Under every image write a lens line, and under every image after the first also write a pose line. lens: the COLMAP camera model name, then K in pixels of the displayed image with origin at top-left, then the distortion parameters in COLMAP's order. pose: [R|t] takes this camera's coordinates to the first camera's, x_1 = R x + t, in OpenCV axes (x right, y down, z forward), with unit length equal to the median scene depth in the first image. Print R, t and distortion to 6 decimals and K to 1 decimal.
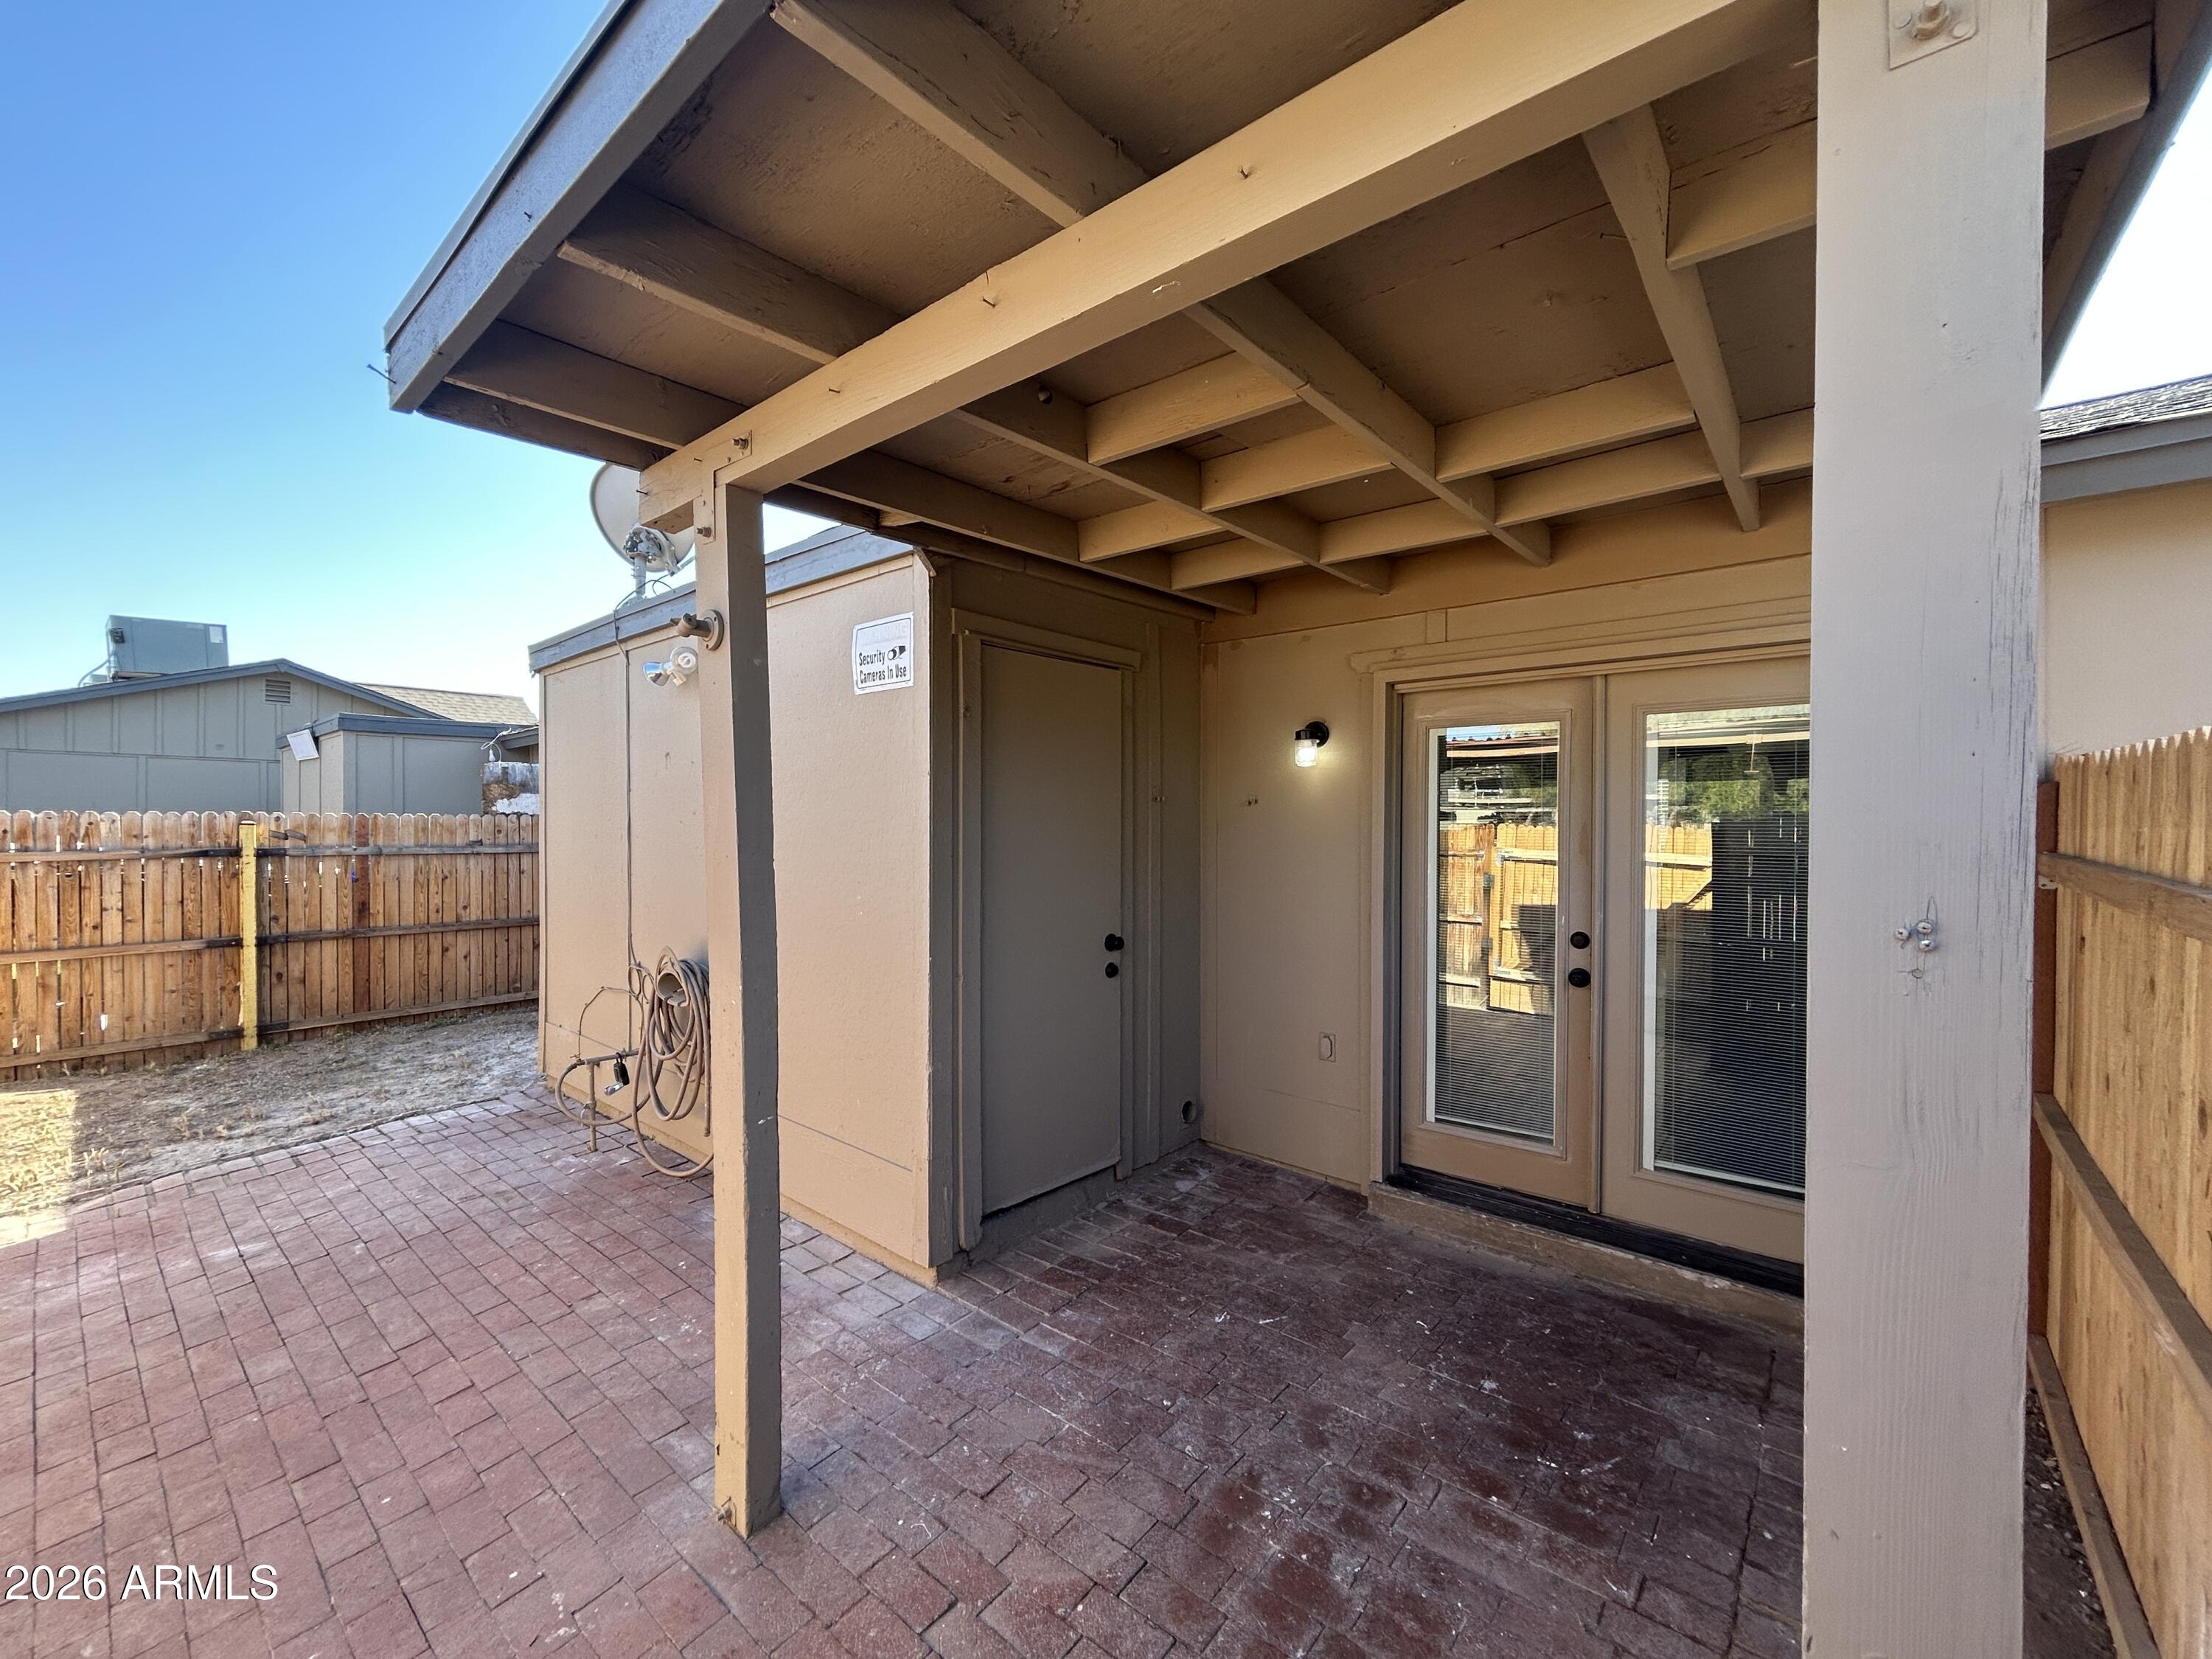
lens RADIAL K [[896.0, 0, 1101.2], [0, 896.0, 828.5], [0, 0, 1]] dist [-0.004522, -0.000401]
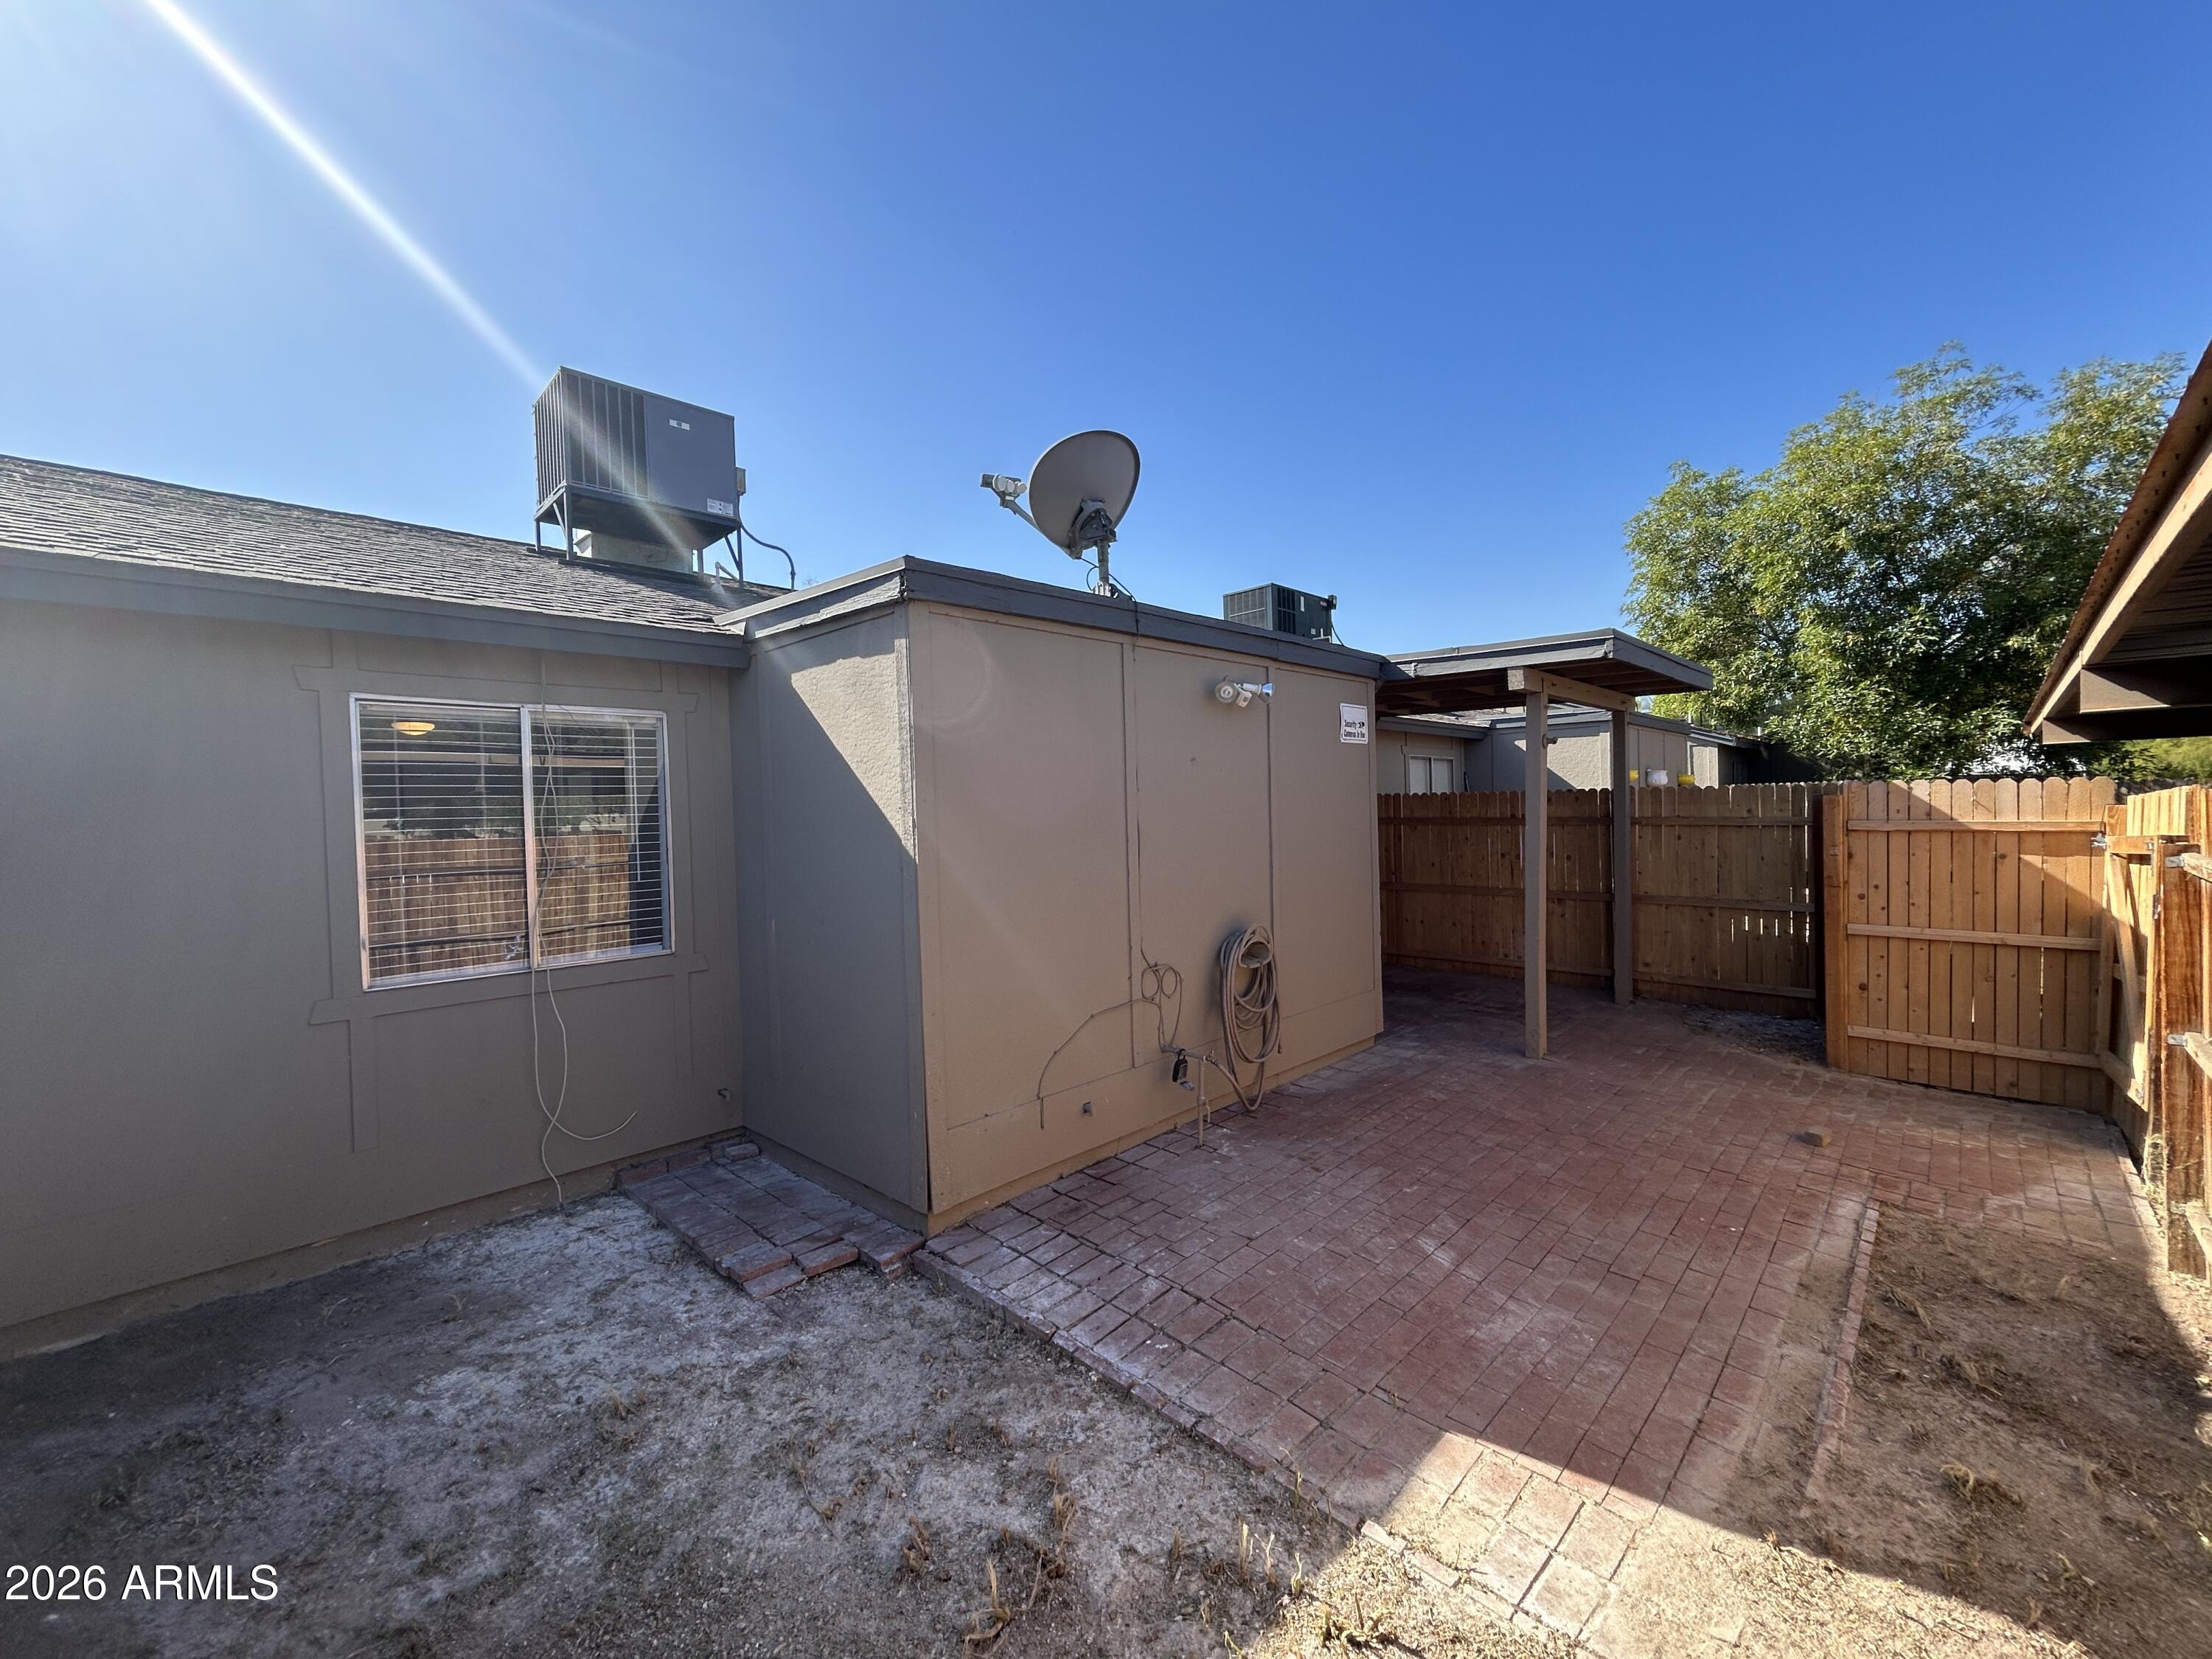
lens RADIAL K [[896.0, 0, 1101.2], [0, 896.0, 828.5], [0, 0, 1]] dist [-0.004522, -0.000401]
pose [[0.083775, -0.024796, 0.996176, -1.737594], [0.041047, 0.998928, 0.021412, -0.030905], [-0.995639, 0.039096, 0.084703, 1.111073]]
